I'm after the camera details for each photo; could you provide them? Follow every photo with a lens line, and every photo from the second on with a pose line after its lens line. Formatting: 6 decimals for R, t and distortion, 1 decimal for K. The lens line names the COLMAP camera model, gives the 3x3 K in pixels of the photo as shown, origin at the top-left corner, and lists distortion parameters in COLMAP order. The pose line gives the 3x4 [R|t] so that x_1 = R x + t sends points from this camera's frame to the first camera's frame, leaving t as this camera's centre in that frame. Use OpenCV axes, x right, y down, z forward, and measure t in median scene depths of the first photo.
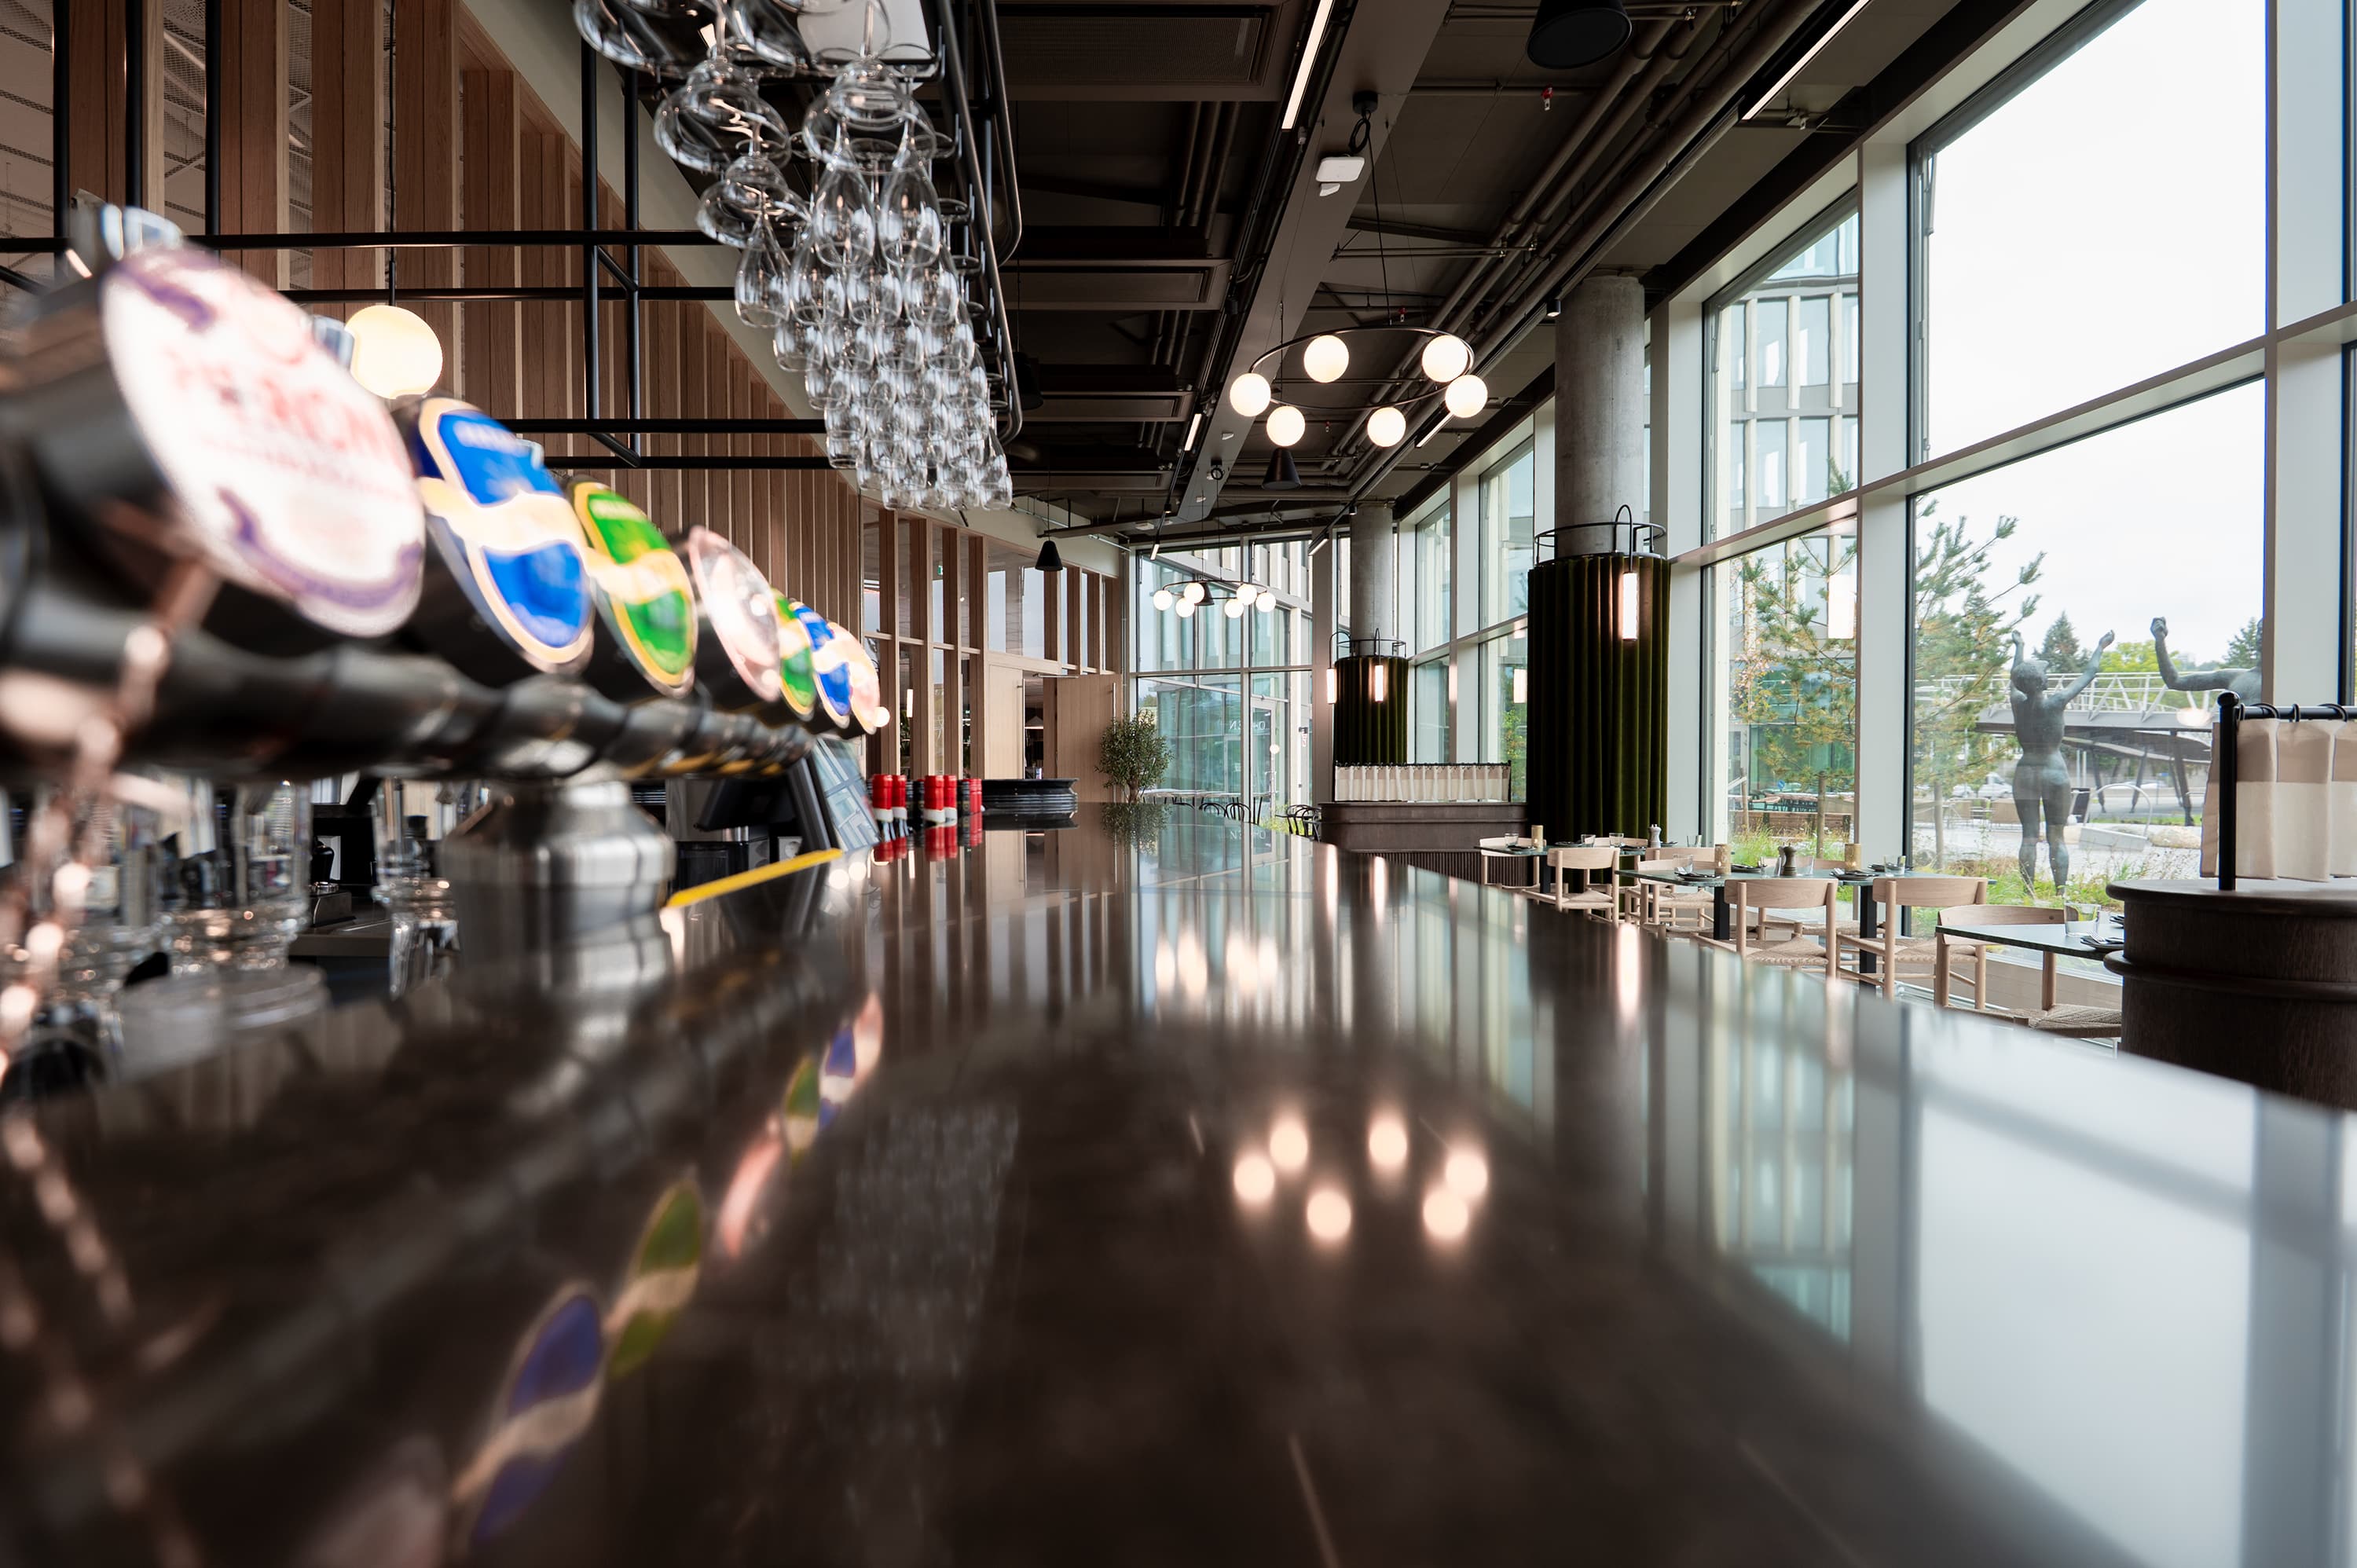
lens RADIAL K [[1122.2, 0, 1125.6], [0, 1122.2, 798.9], [0, 0, 1]] dist [-0.003284, -0.000971]
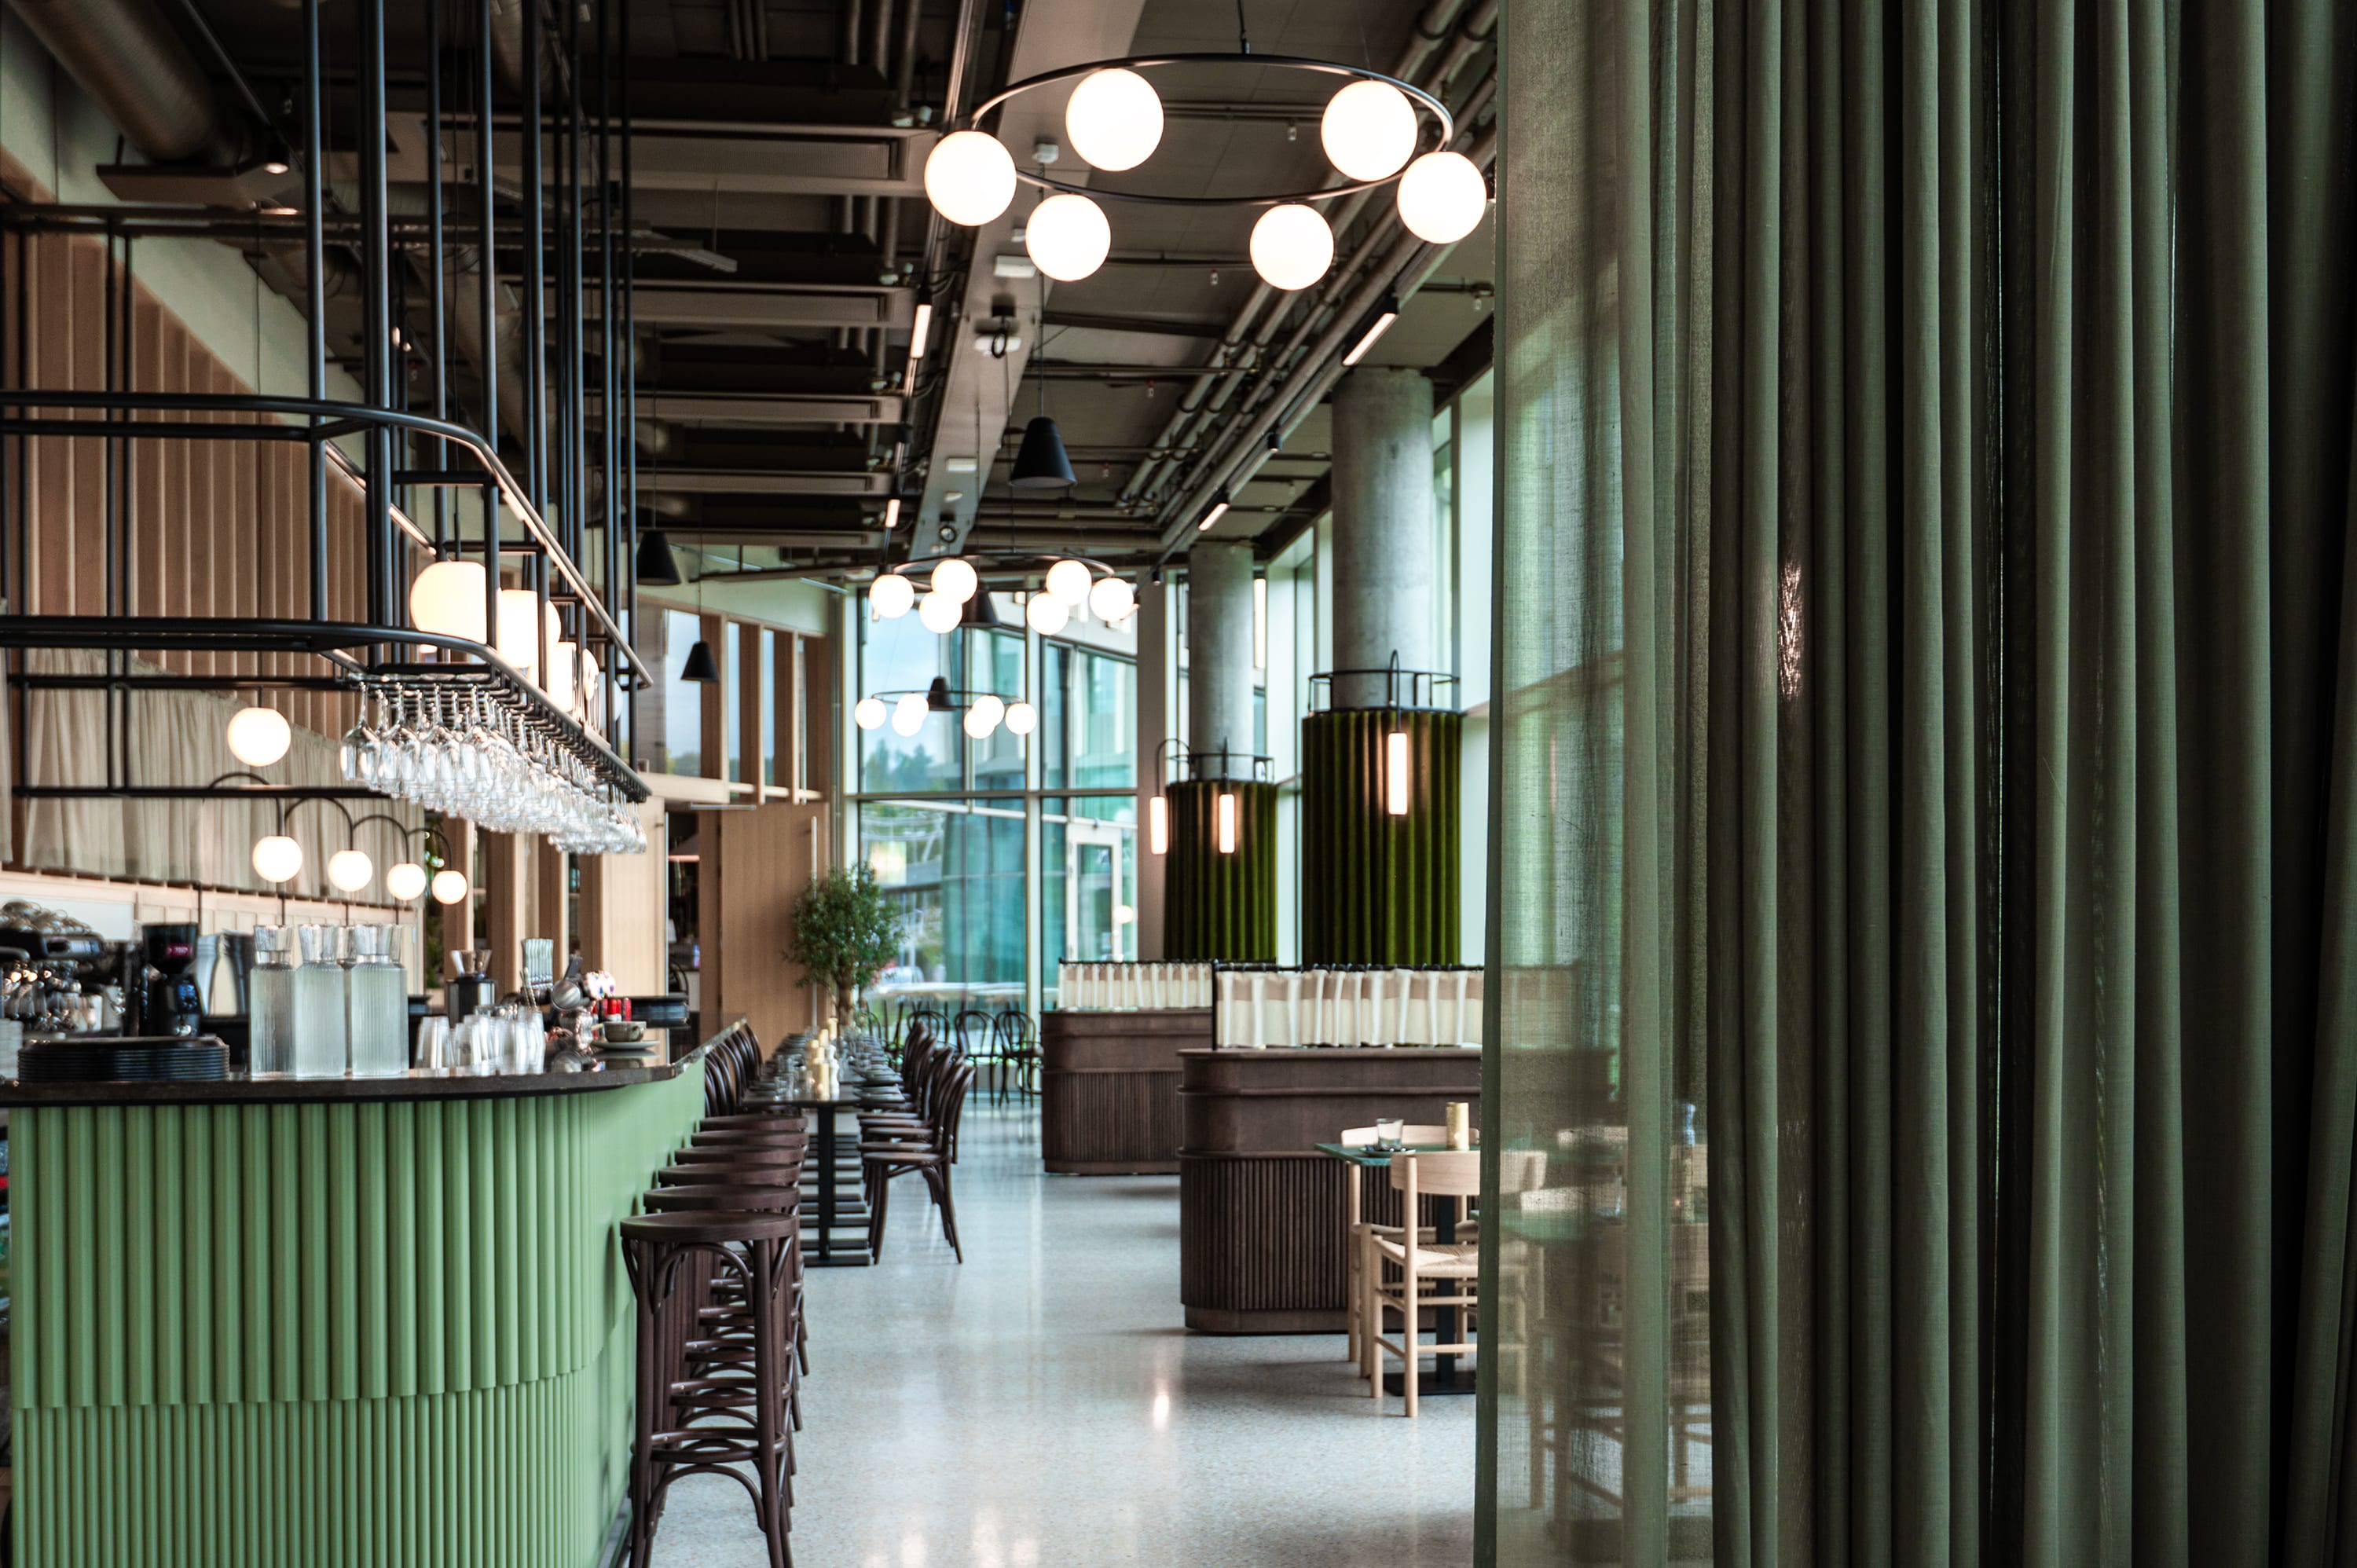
lens RADIAL K [[2555.6, 0, 1178.6], [0, 2555.6, 1041.8], [0, 0, 1]] dist [0.003636, 0.004555]
pose [[0.994667, -0.003108, 0.103093, 0.088060], [0.001451, 0.999869, 0.016150, -0.003445], [-0.103129, -0.015914, 0.994541, -0.849226]]
